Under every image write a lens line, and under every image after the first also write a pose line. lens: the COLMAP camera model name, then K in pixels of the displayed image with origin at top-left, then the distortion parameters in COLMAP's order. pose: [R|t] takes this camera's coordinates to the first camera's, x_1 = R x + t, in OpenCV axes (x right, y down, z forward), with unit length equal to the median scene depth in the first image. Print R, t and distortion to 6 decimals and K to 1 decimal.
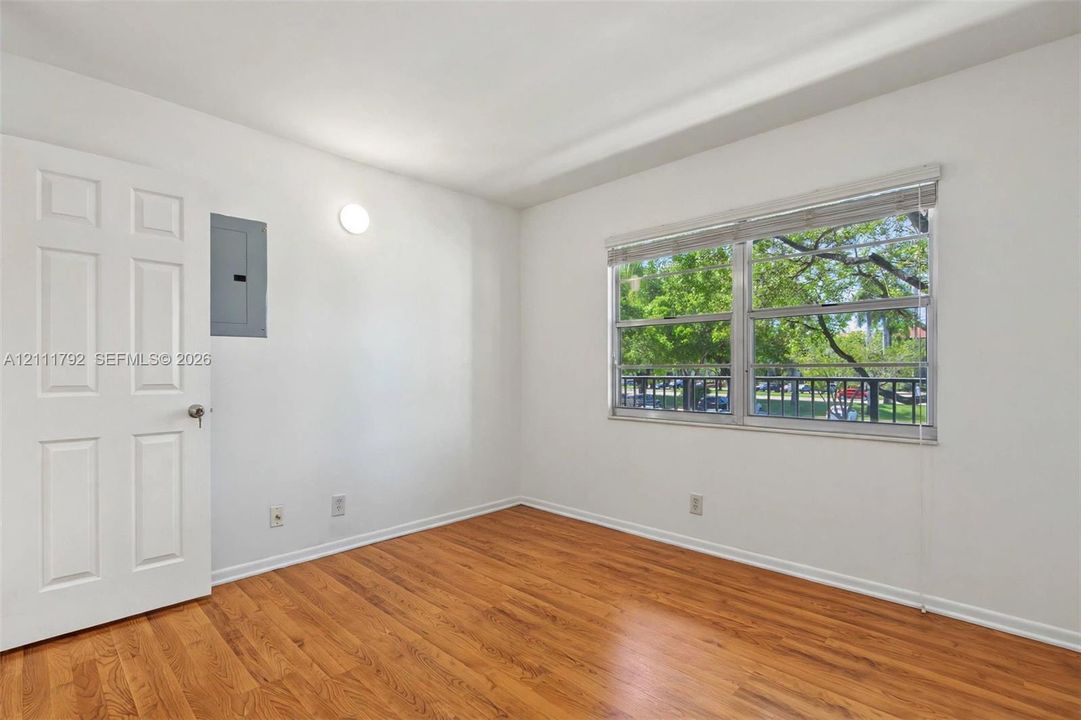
lens RADIAL K [[510.6, 0, 540.5], [0, 510.6, 360.0], [0, 0, 1]] dist [-0.001063, 0.010164]
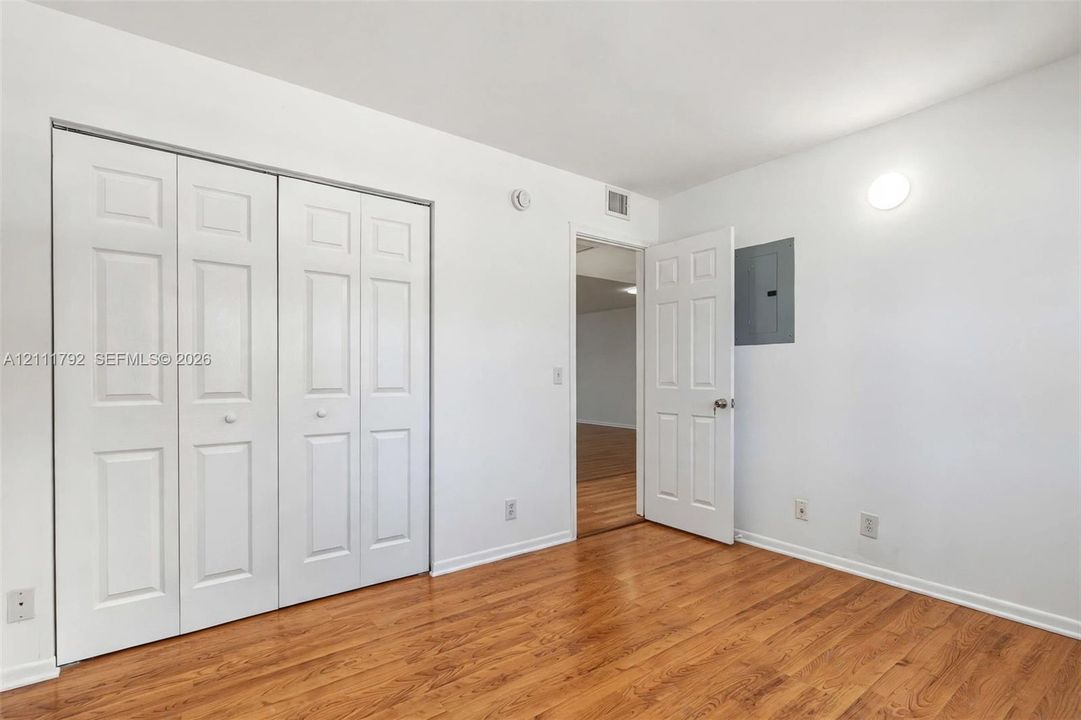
lens RADIAL K [[510.6, 0, 540.5], [0, 510.6, 360.0], [0, 0, 1]] dist [-0.001063, 0.010164]
pose [[-0.141956, -0.020766, -0.989655, 0.686355], [0.019360, 0.999530, -0.023750, 0.009690], [0.989684, -0.022531, -0.141488, 0.683686]]
